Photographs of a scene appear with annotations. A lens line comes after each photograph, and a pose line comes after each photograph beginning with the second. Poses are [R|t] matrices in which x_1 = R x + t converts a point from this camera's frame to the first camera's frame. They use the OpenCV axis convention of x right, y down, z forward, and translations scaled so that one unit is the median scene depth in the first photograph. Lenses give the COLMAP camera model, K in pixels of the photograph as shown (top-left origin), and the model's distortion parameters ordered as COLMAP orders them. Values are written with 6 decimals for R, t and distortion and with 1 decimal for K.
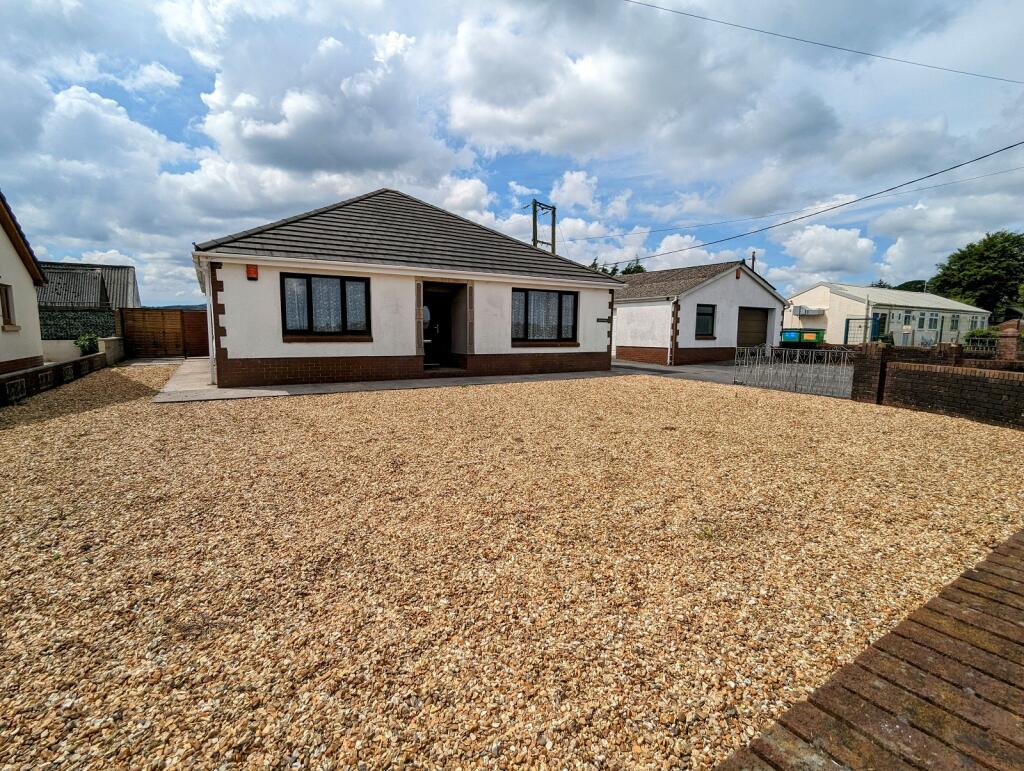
lens RADIAL K [[490.6, 0, 502.6], [0, 490.6, 383.7], [0, 0, 1]] dist [0.001889, 0.001808]
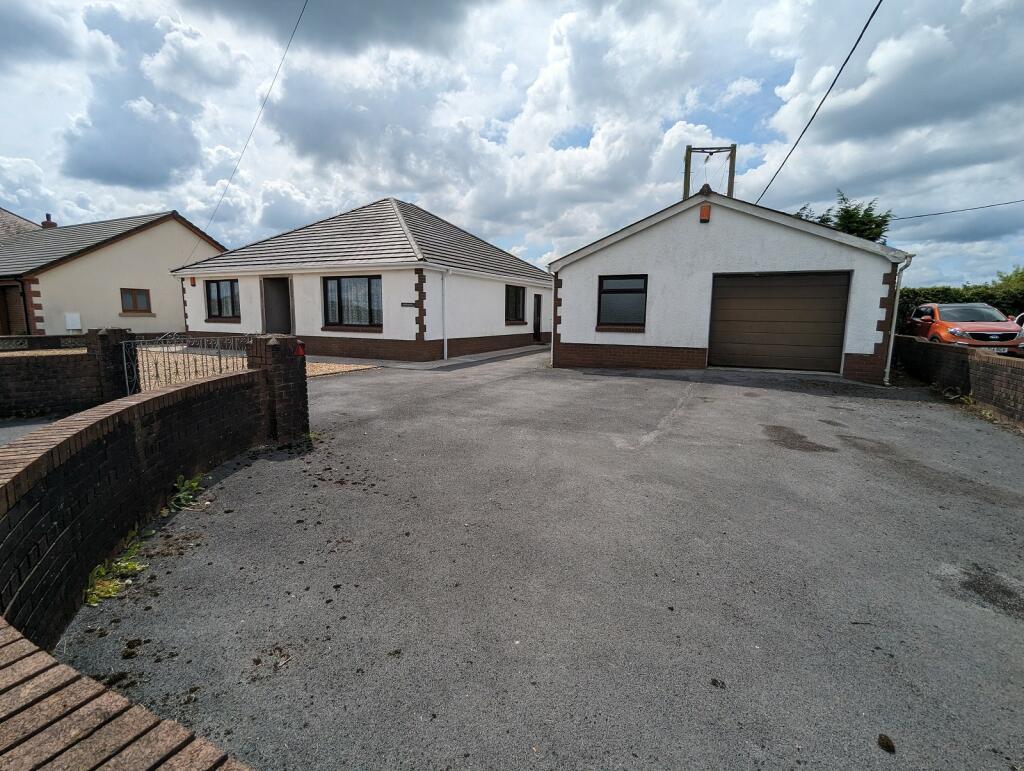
lens RADIAL K [[490.6, 0, 505.9], [0, 490.6, 386.2], [0, 0, 1]] dist [0.001889, 0.001808]
pose [[0.549935, 0.115730, -0.827150, 1.064105], [-0.096715, 0.992515, 0.074566, -0.065523], [0.829589, 0.038991, 0.557012, 0.654476]]
